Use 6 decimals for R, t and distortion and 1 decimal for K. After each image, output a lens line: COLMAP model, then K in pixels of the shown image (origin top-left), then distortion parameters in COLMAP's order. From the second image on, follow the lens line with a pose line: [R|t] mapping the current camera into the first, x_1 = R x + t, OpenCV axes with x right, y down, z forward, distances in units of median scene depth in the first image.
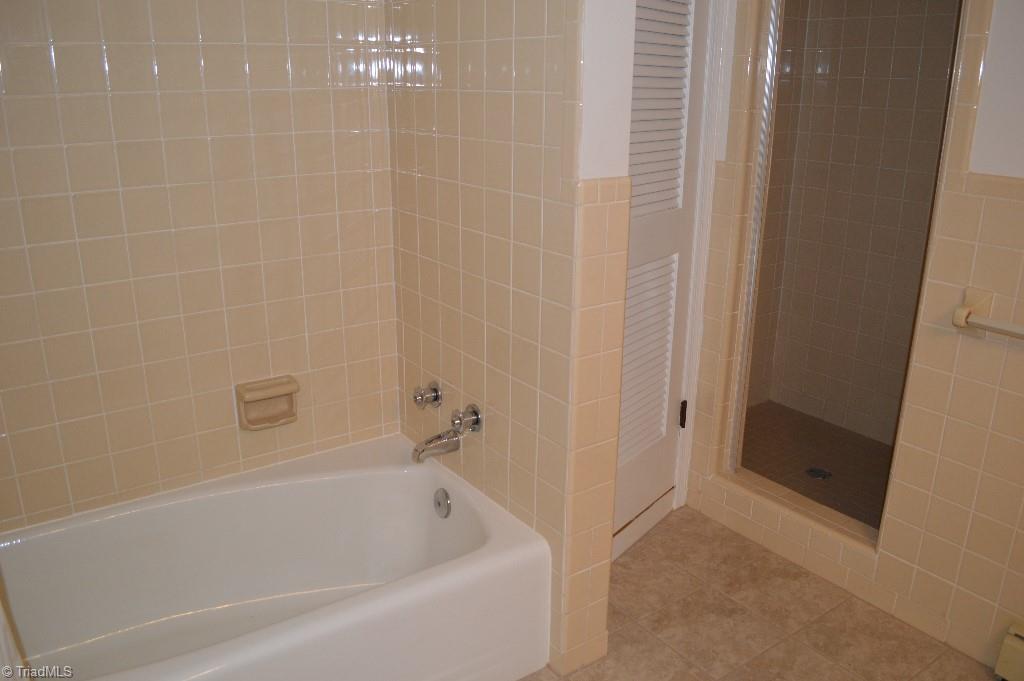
lens RADIAL K [[818.1, 0, 512.6], [0, 818.1, 339.0], [0, 0, 1]] dist [-0.084101, 0.014083]
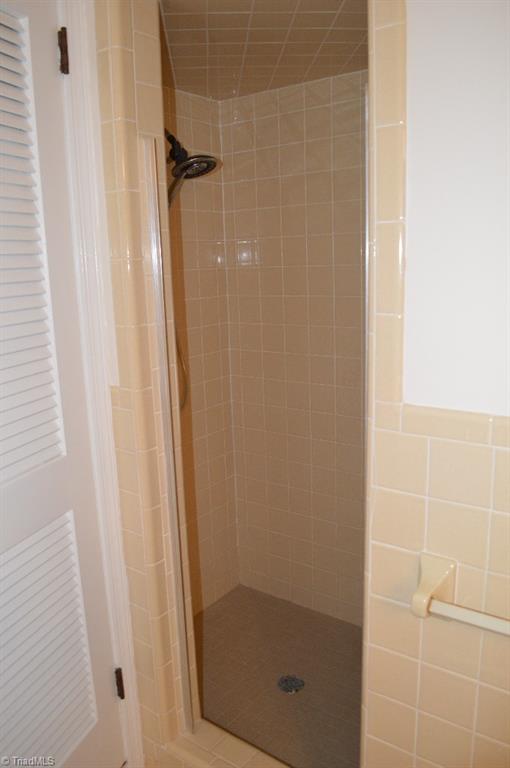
lens RADIAL K [[613.6, 0, 254.5], [0, 613.6, 385.3], [0, 0, 1]] dist [-0.084101, 0.014083]
pose [[0.952041, -0.103963, 0.287766, 0.214851], [0.132499, 0.987829, -0.081479, -0.153034], [-0.275792, 0.115700, 0.954229, 0.377955]]
